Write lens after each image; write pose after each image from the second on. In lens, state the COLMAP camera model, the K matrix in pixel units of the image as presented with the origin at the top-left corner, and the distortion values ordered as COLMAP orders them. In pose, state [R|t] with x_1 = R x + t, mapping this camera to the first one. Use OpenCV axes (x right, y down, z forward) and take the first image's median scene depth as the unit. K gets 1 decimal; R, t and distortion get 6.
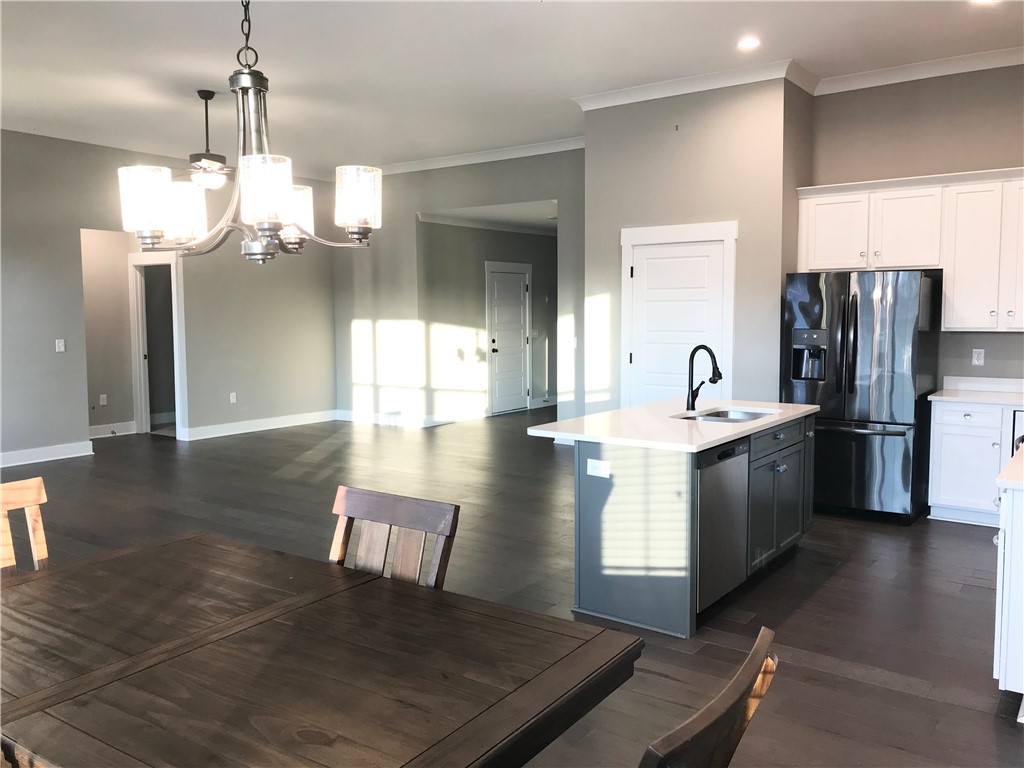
lens RADIAL K [[838.5, 0, 511.7], [0, 838.5, 384.2], [0, 0, 1]] dist [0.039134, -0.011373]
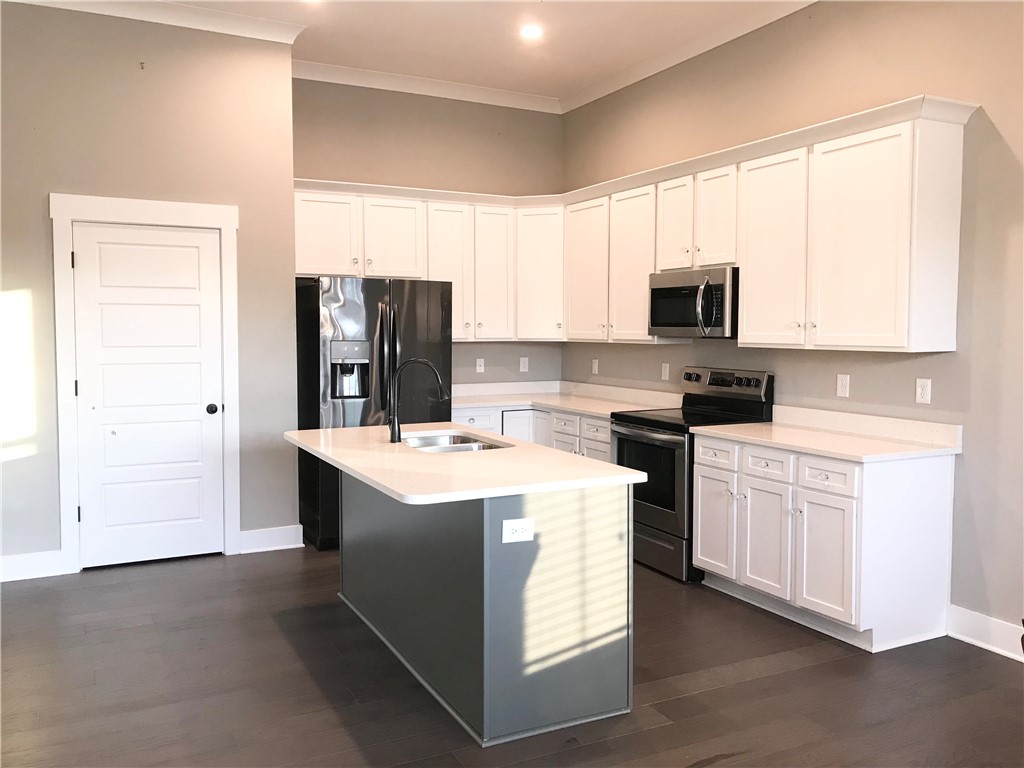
lens RADIAL K [[838.5, 0, 512.0], [0, 838.5, 382.9], [0, 0, 1]] dist [0.039134, -0.011373]
pose [[0.460047, -0.054616, 0.886213, -0.528259], [0.078744, 0.996683, 0.020547, -0.039585], [-0.884396, 0.060331, 0.462821, 0.668421]]
